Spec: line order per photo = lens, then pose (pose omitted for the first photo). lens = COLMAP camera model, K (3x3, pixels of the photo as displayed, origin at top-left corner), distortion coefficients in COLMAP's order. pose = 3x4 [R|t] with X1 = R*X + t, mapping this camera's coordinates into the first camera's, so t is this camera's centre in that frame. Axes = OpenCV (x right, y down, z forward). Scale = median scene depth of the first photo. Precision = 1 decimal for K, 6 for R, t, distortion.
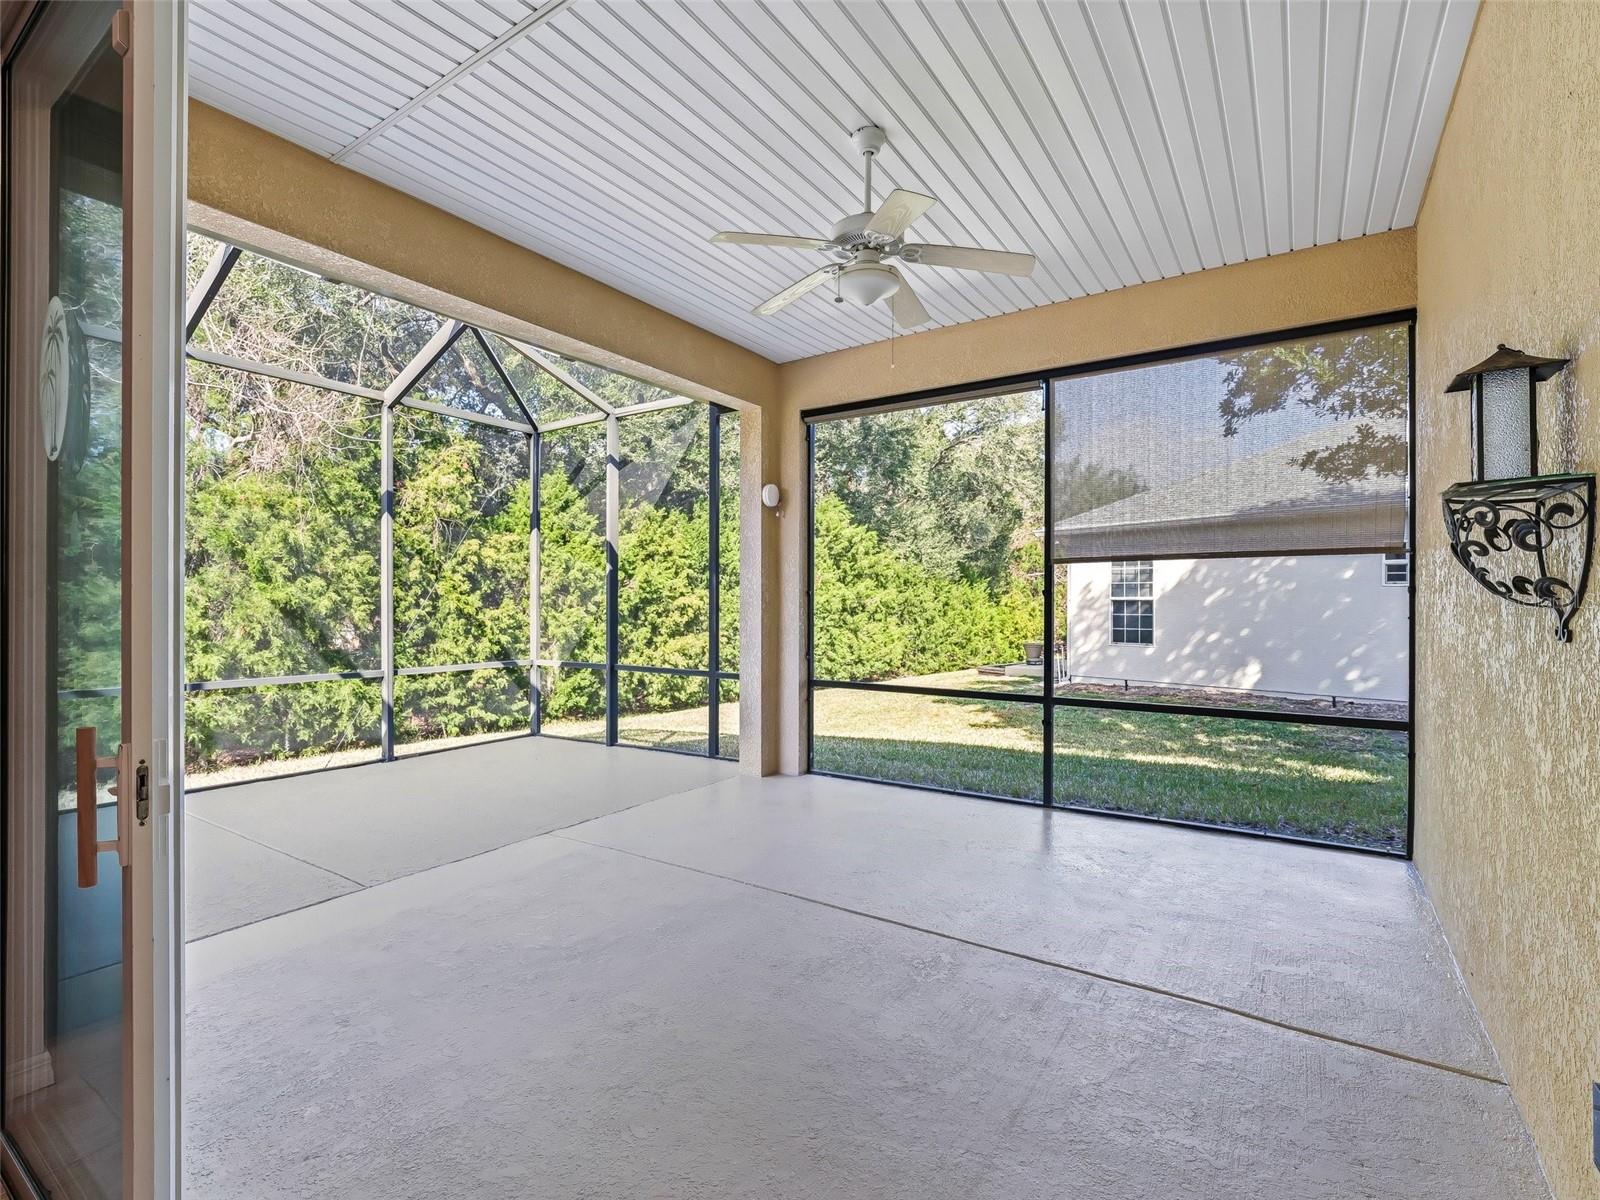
lens RADIAL K [[751.7, 0, 800.0], [0, 751.7, 600.0], [0, 0, 1]] dist [-0.004166, -0.000501]
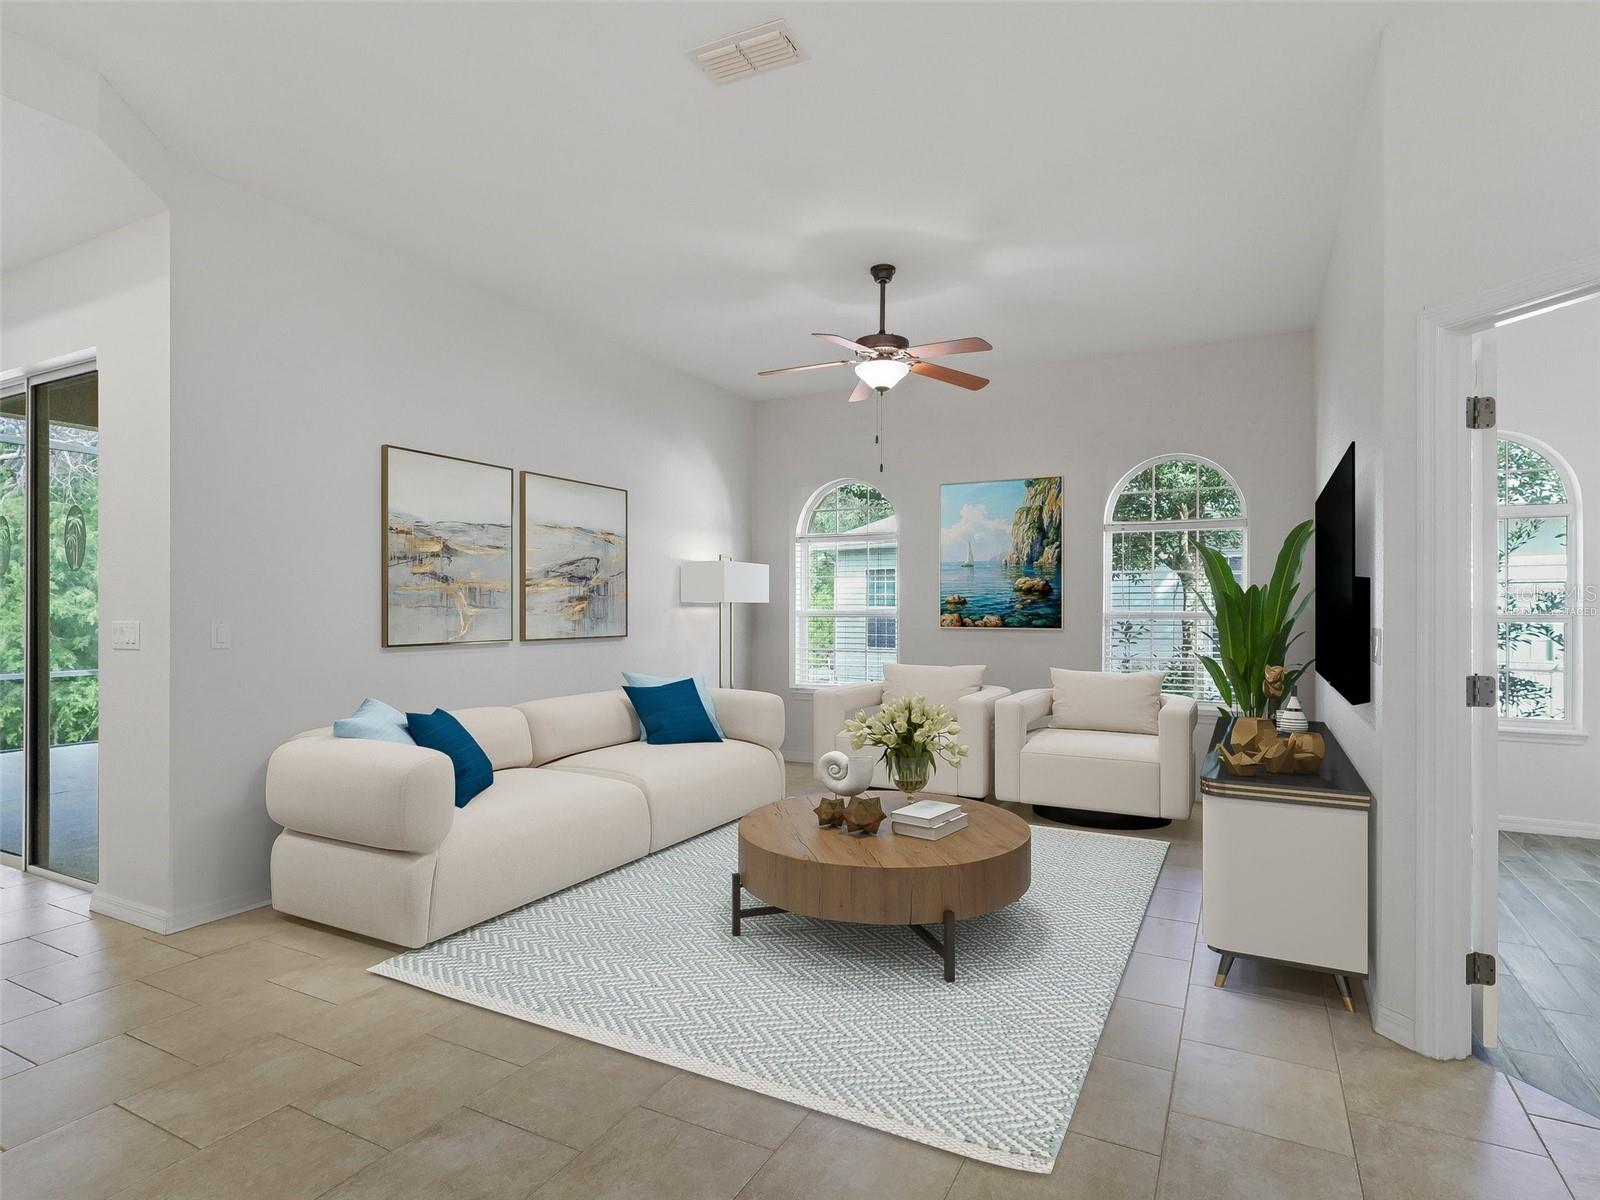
lens RADIAL K [[847.0, 0, 800.0], [0, 847.0, 600.0], [0, 0, 1]] dist [0.020287, 0.000087]
pose [[0.995090, 0.000731, 0.098973, 0.205574], [-0.000285, 0.999990, -0.004526, -0.008267], [-0.098975, 0.004476, 0.995080, -0.267835]]
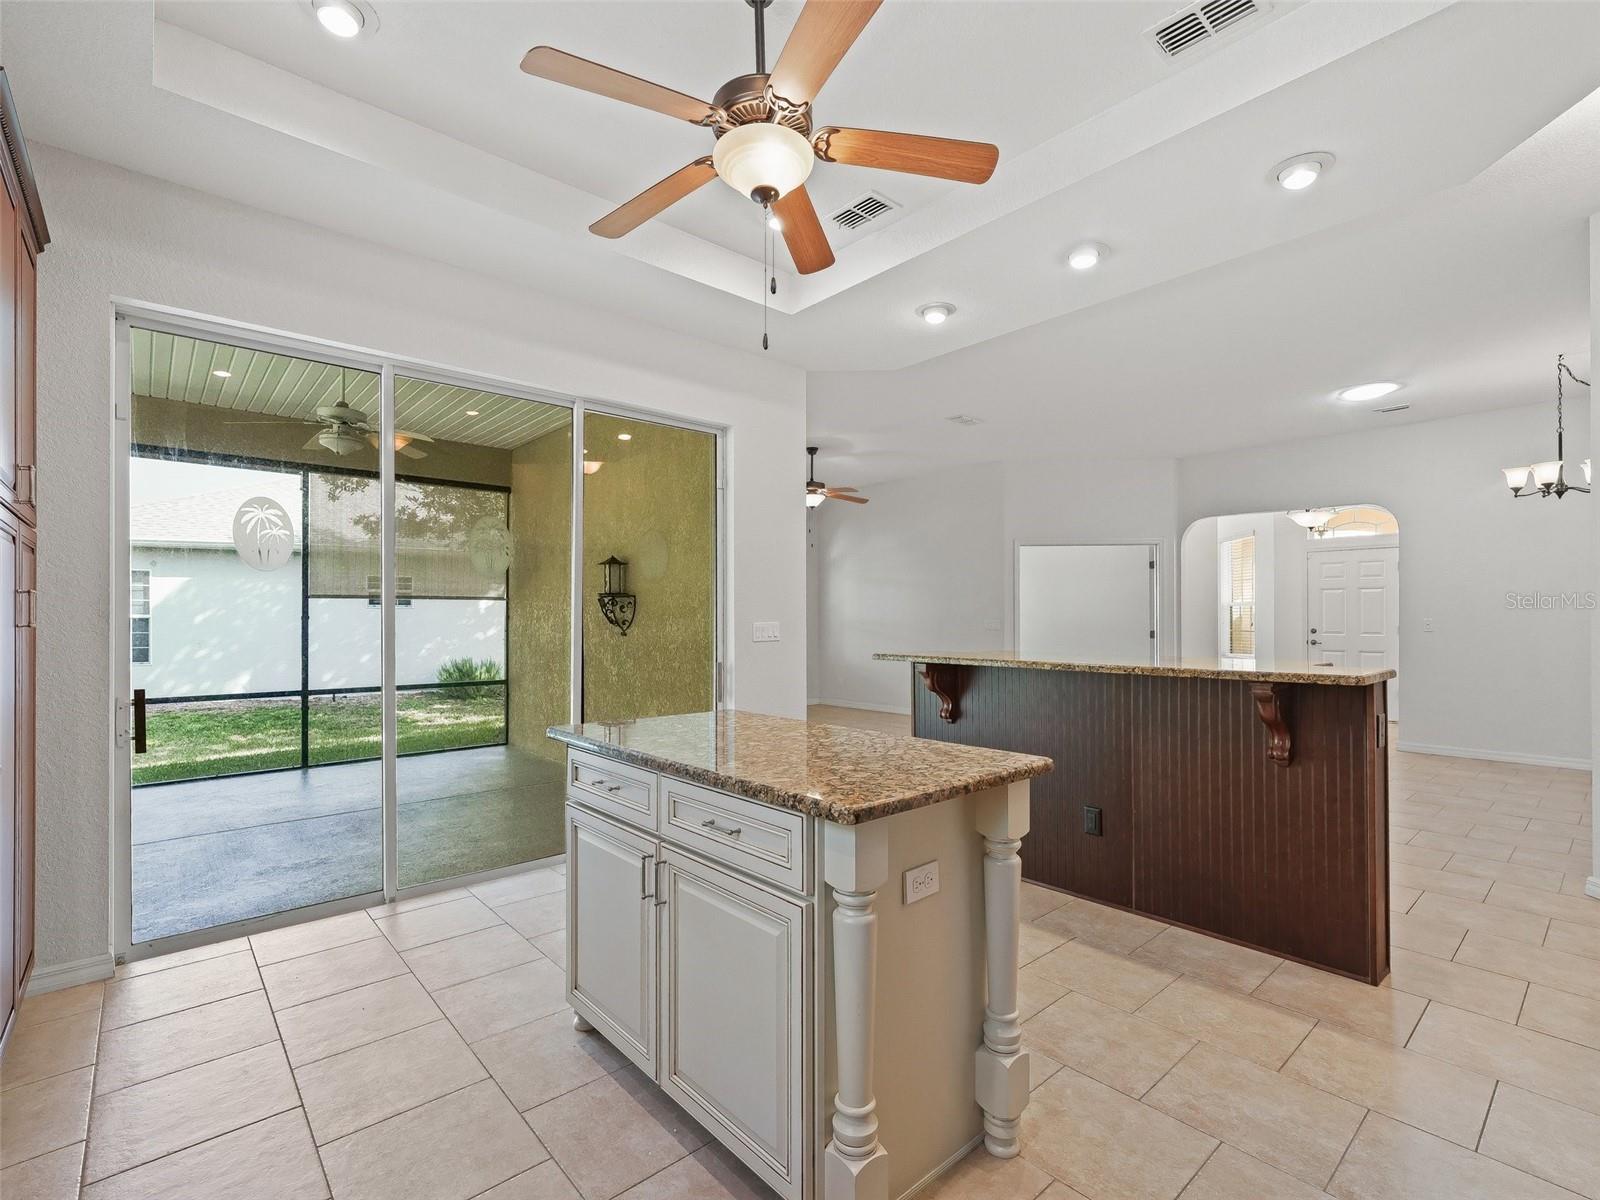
lens RADIAL K [[727.5, 0, 800.6], [0, 727.5, 576.5], [0, 0, 1]] dist [-0.001135, -0.000504]
pose [[0.244540, 0.055803, 0.968032, -0.290752], [-0.004263, 0.998395, -0.056476, -0.005271], [-0.969630, 0.009684, 0.244386, -0.096510]]
